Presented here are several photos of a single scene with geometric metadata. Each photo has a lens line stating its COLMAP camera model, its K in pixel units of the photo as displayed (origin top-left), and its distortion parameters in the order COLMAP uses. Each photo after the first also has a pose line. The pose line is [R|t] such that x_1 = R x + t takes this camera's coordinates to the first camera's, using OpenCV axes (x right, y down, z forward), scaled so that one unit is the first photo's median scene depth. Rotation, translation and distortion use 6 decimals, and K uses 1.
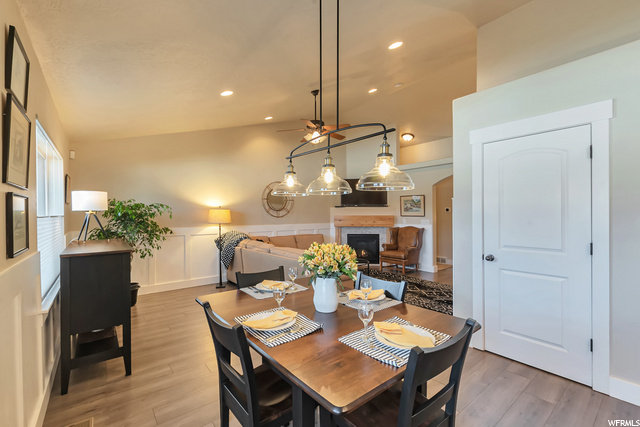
lens RADIAL K [[276.8, 0, 316.3], [0, 276.8, 212.8], [0, 0, 1]] dist [0.000431, -0.000057]
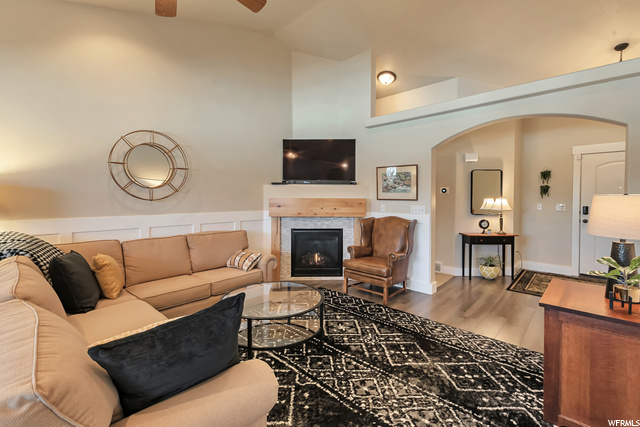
lens RADIAL K [[276.8, 0, 314.7], [0, 276.8, 200.7], [0, 0, 1]] dist [0.000431, -0.000057]
pose [[0.991376, 0.004965, 0.130952, 0.087778], [-0.007010, 0.999861, 0.015159, 0.005755], [-0.130858, -0.015946, 0.991273, 0.412812]]
